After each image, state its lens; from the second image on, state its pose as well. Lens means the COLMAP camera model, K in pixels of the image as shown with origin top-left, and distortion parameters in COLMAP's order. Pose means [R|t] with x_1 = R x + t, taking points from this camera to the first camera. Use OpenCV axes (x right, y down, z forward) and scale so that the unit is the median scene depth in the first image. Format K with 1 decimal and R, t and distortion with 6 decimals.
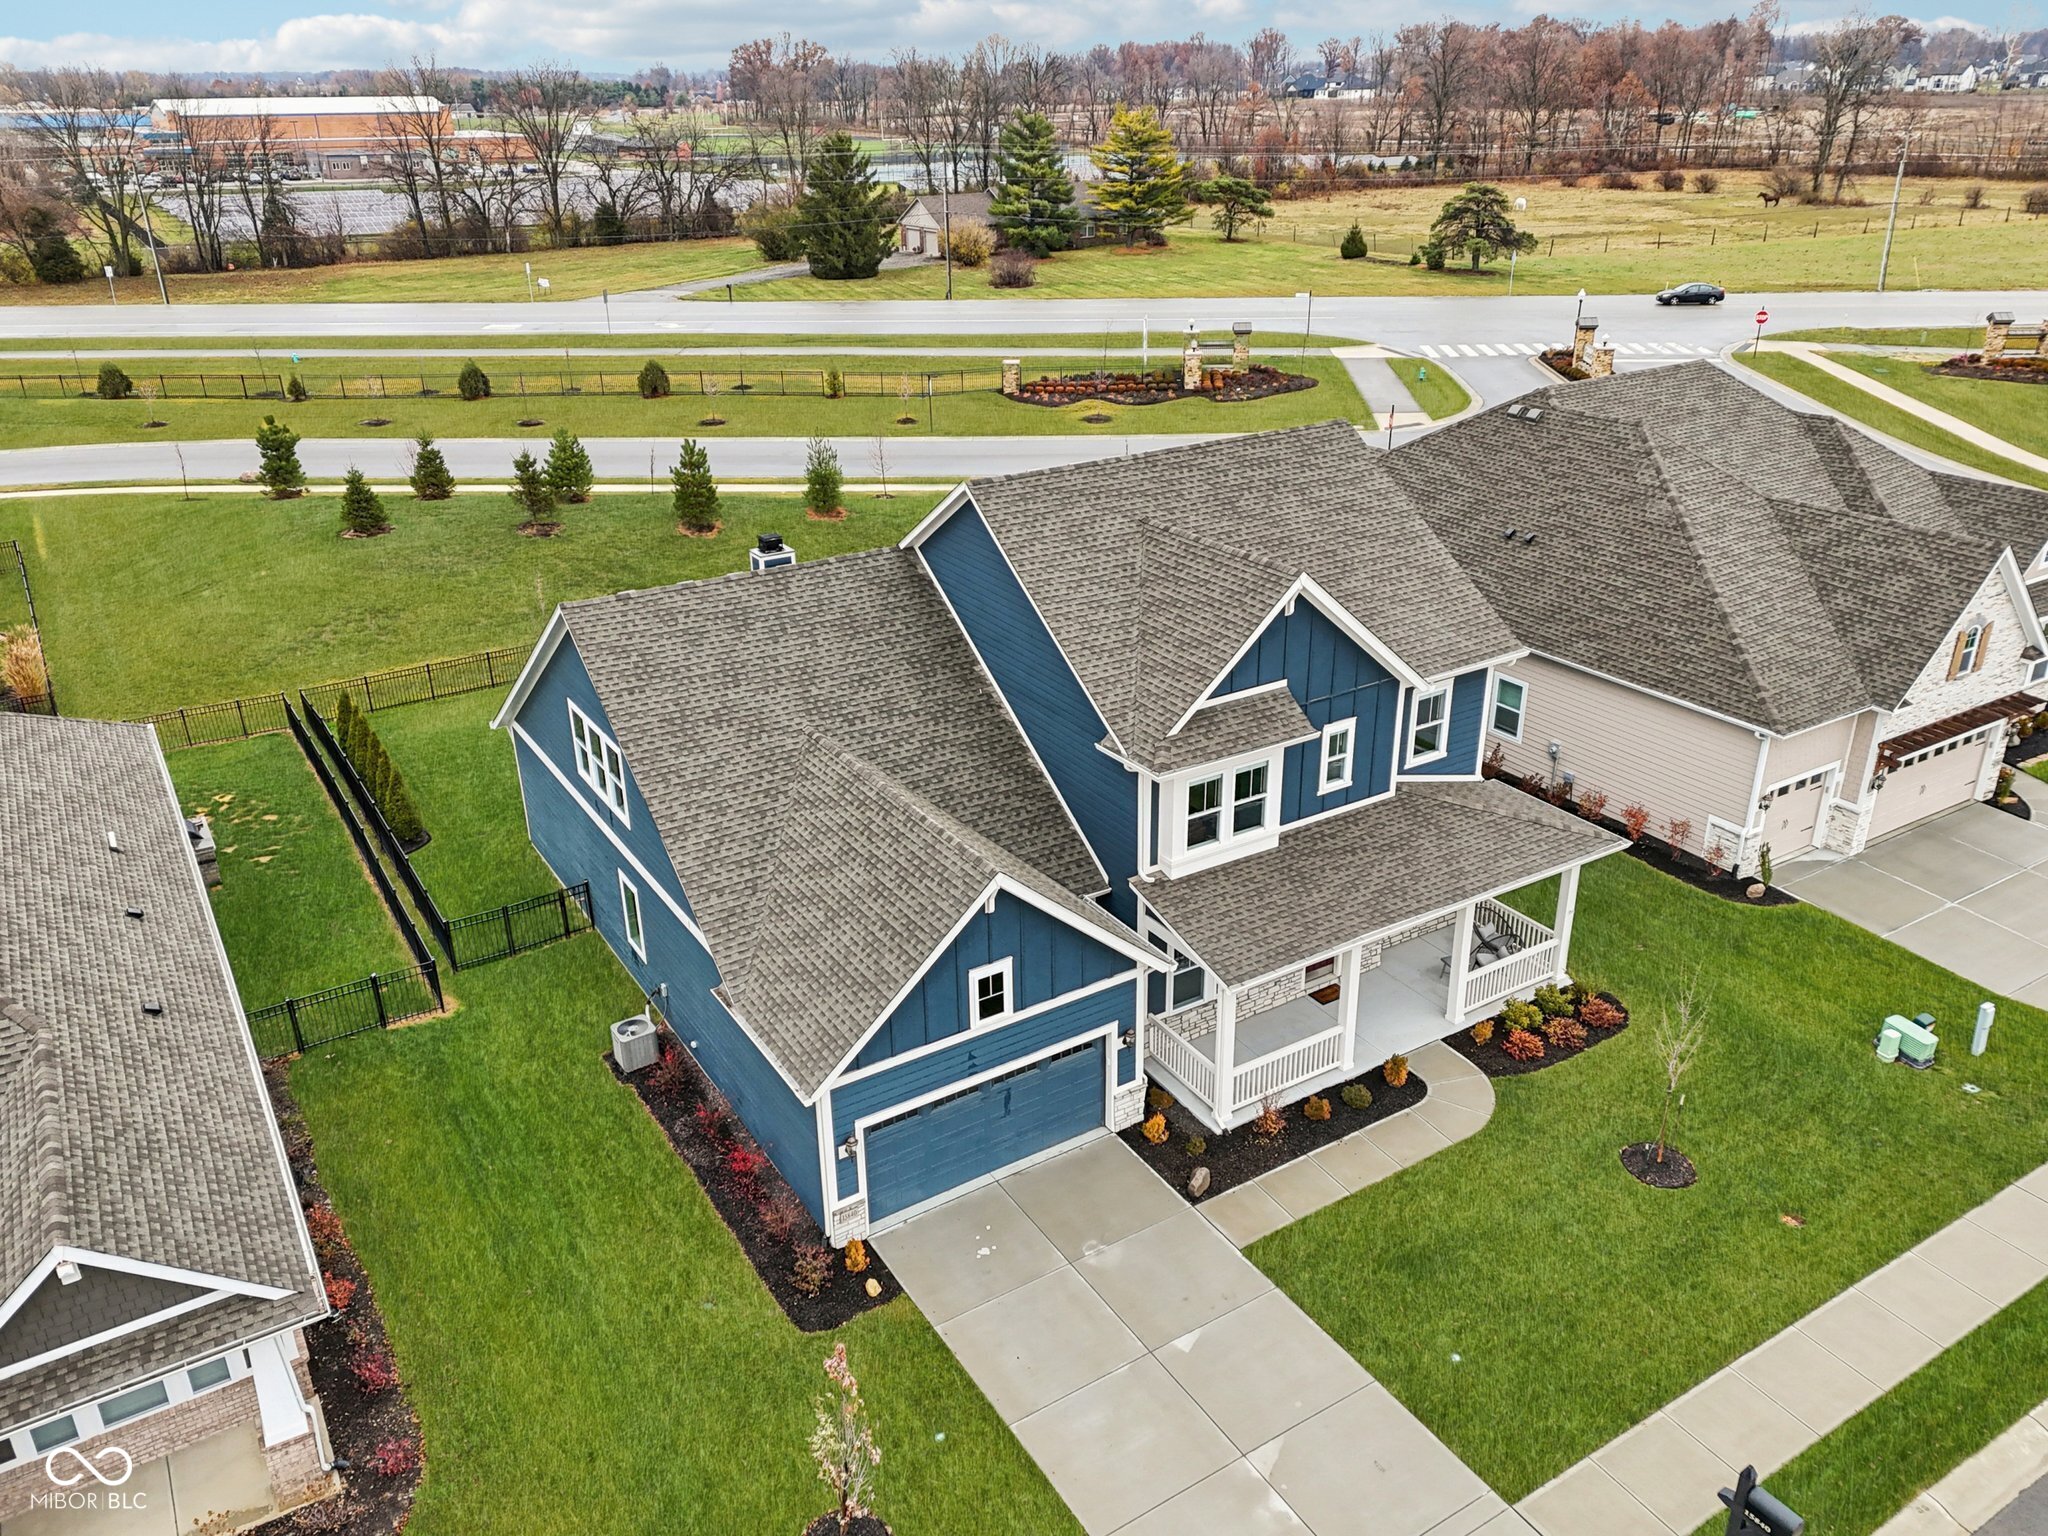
lens RADIAL K [[1535.8, 0, 1047.5], [0, 1535.8, 767.3], [0, 0, 1]] dist [0.085487, -0.070988]
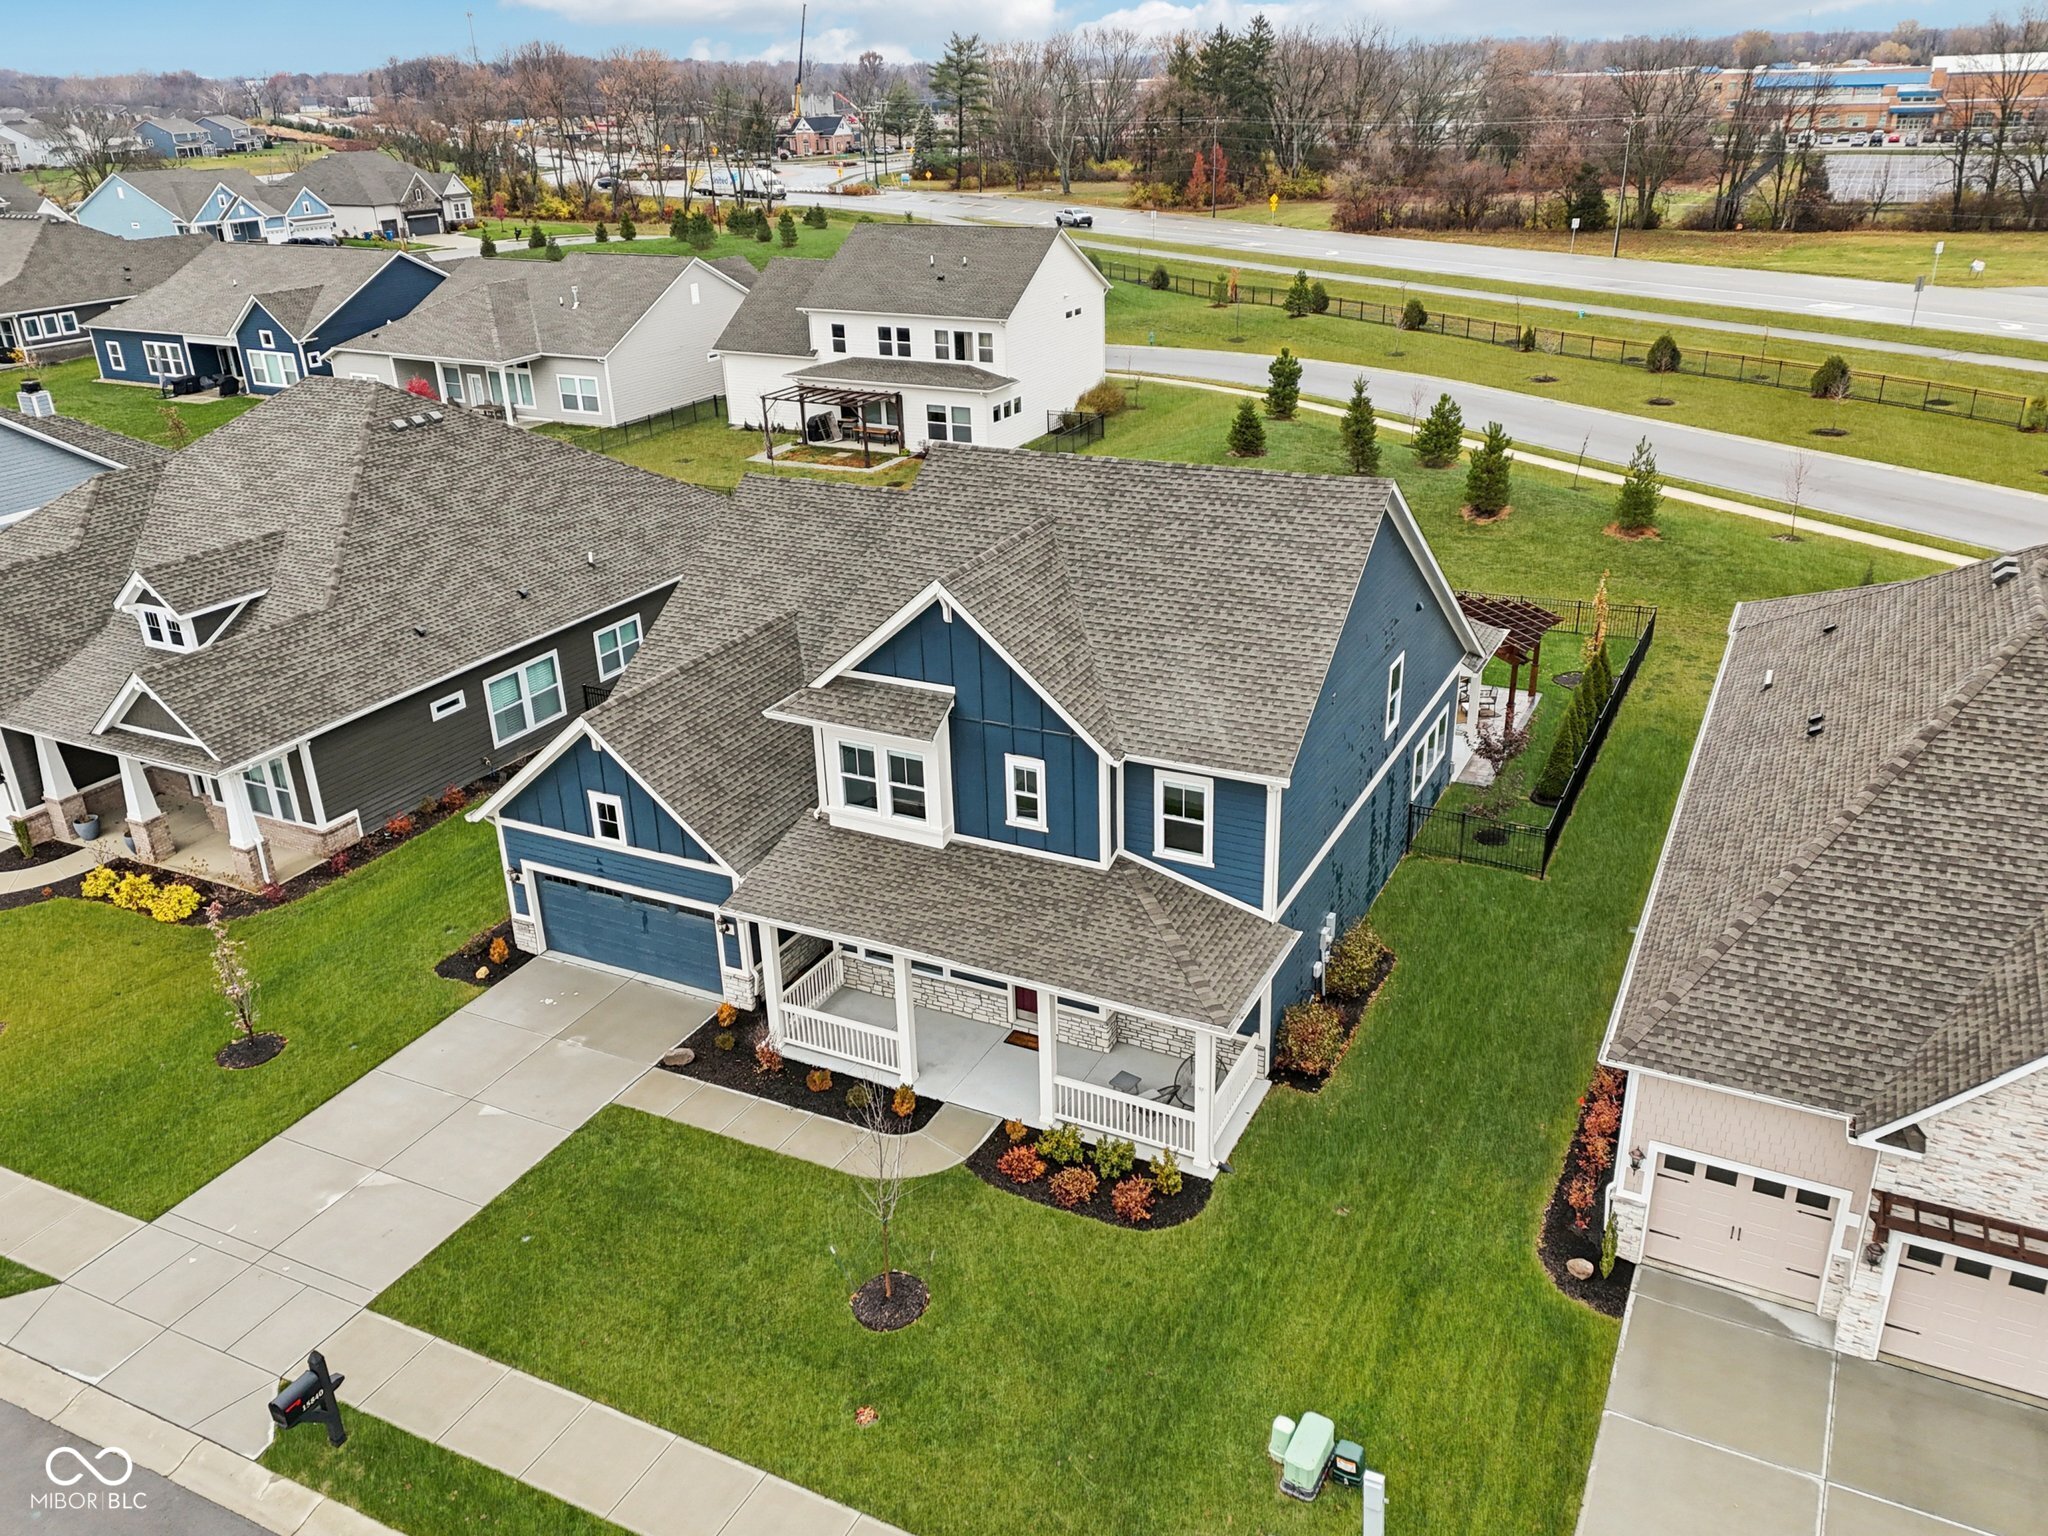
lens RADIAL K [[1573.8, 0, 1070.4], [0, 1573.8, 762.8], [0, 0, 1]] dist [0.094857, -0.091160]
pose [[0.523021, 0.344202, -0.779727, 0.765022], [-0.333442, 0.924548, 0.184467, -0.171045], [0.784389, 0.163514, 0.598329, 0.348467]]
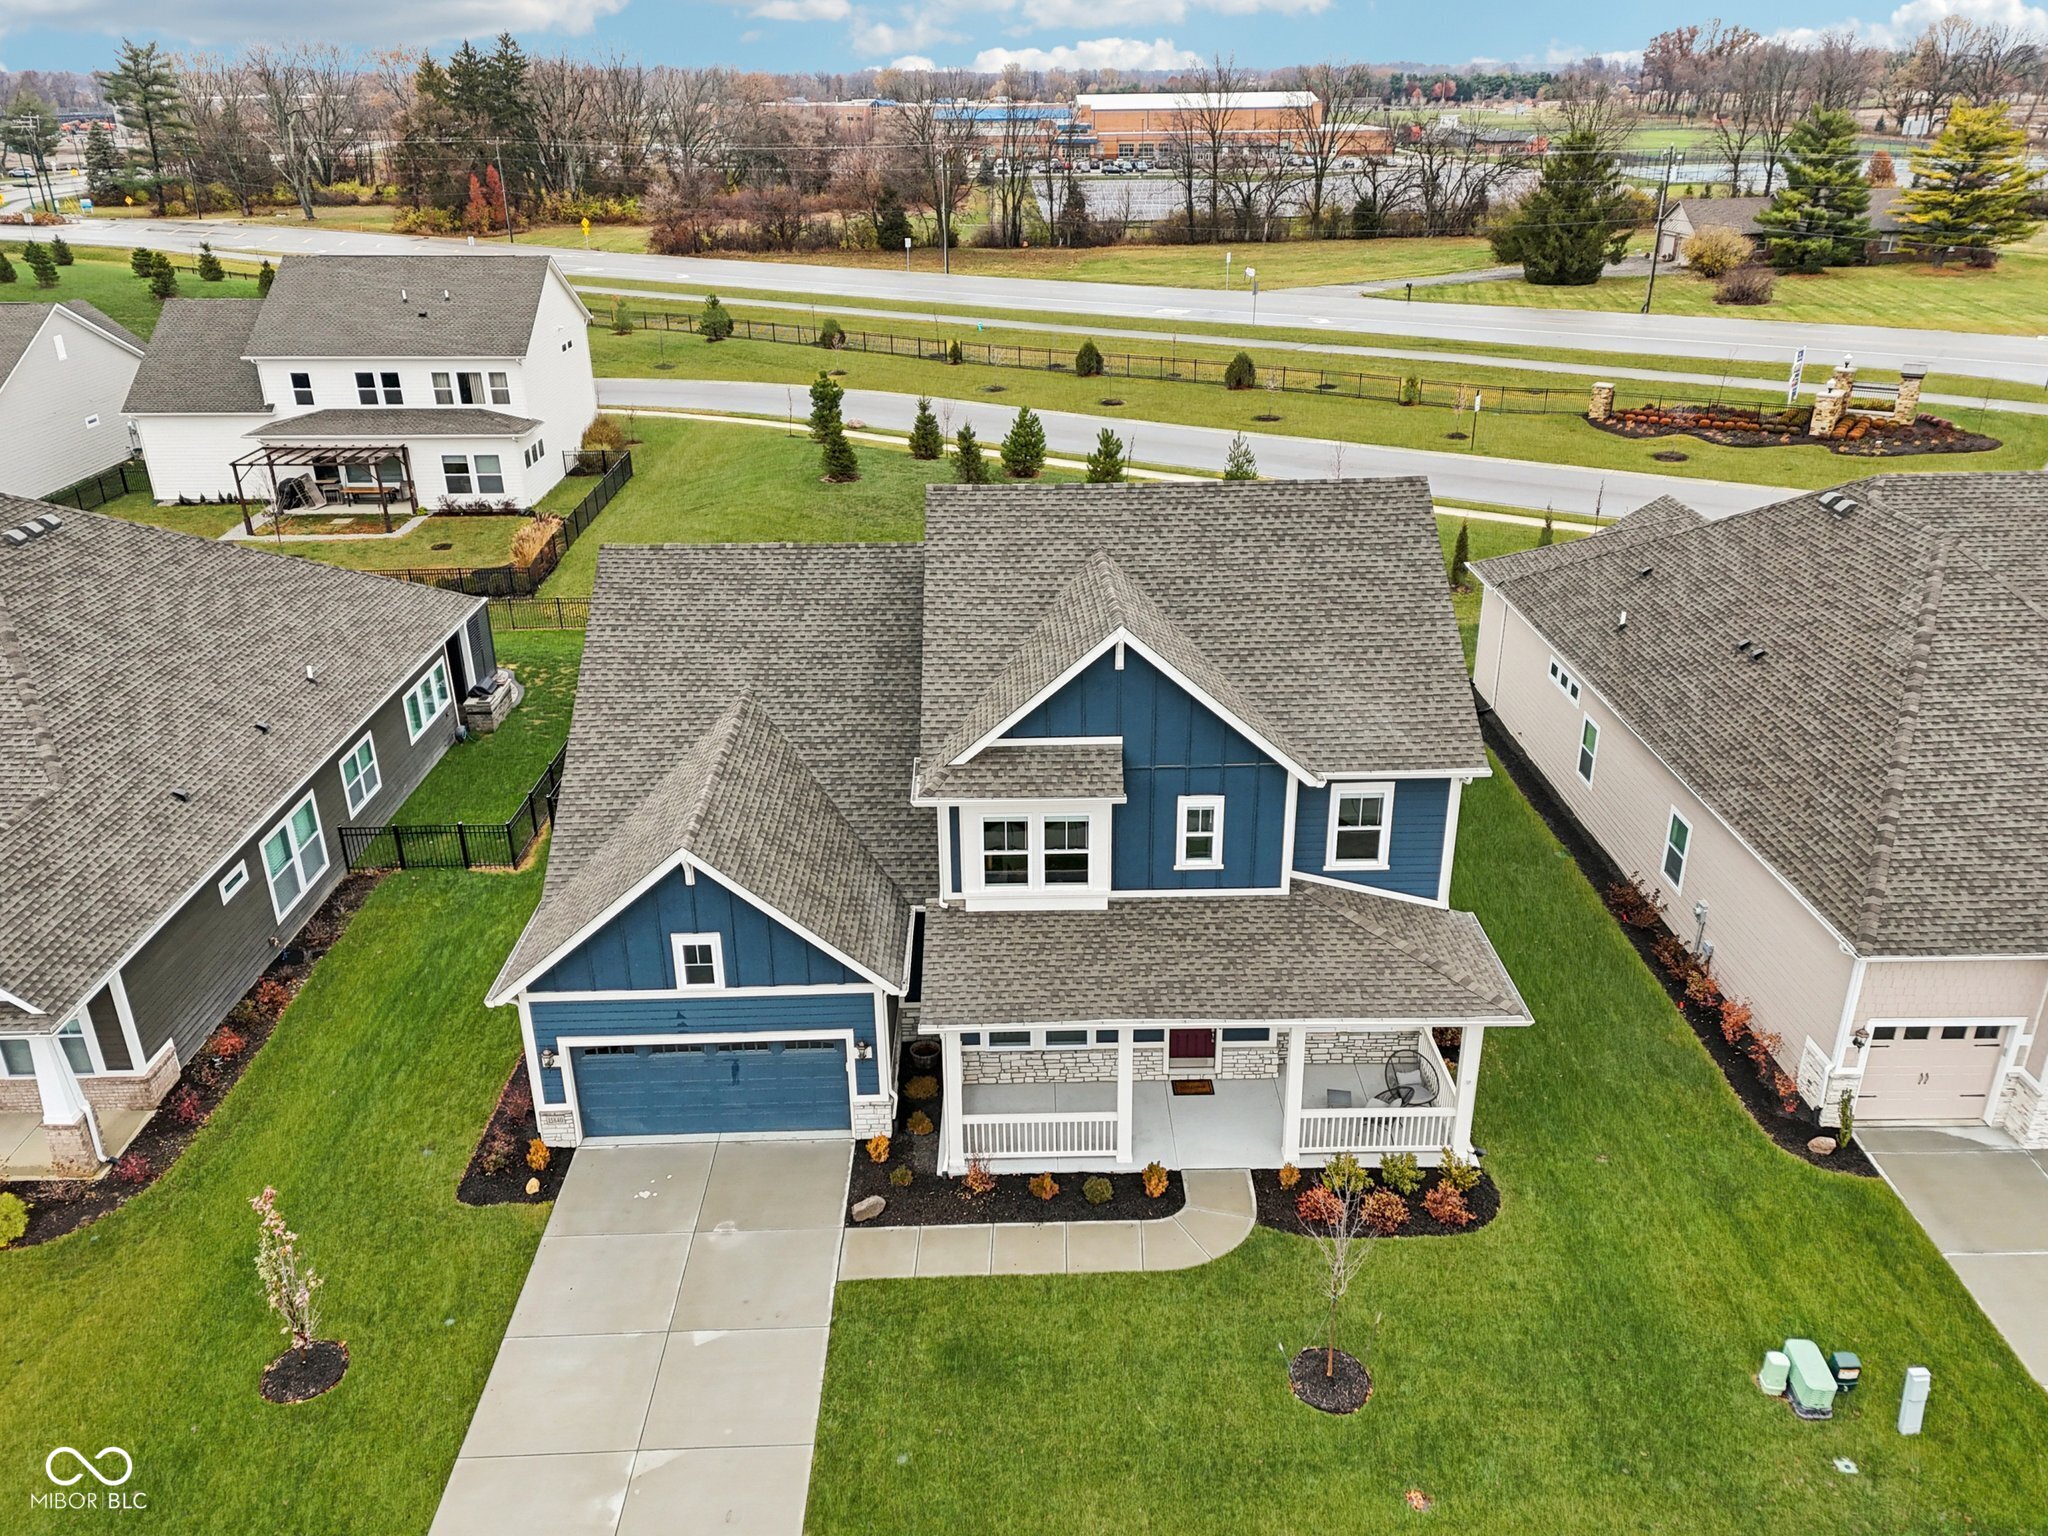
lens RADIAL K [[1535.8, 0, 1047.5], [0, 1535.8, 767.3], [0, 0, 1]] dist [0.085487, -0.070988]
pose [[0.857153, 0.215507, -0.467808, 0.424455], [-0.213382, 0.975228, 0.058289, -0.063694], [0.468782, 0.049860, 0.881906, 0.116791]]
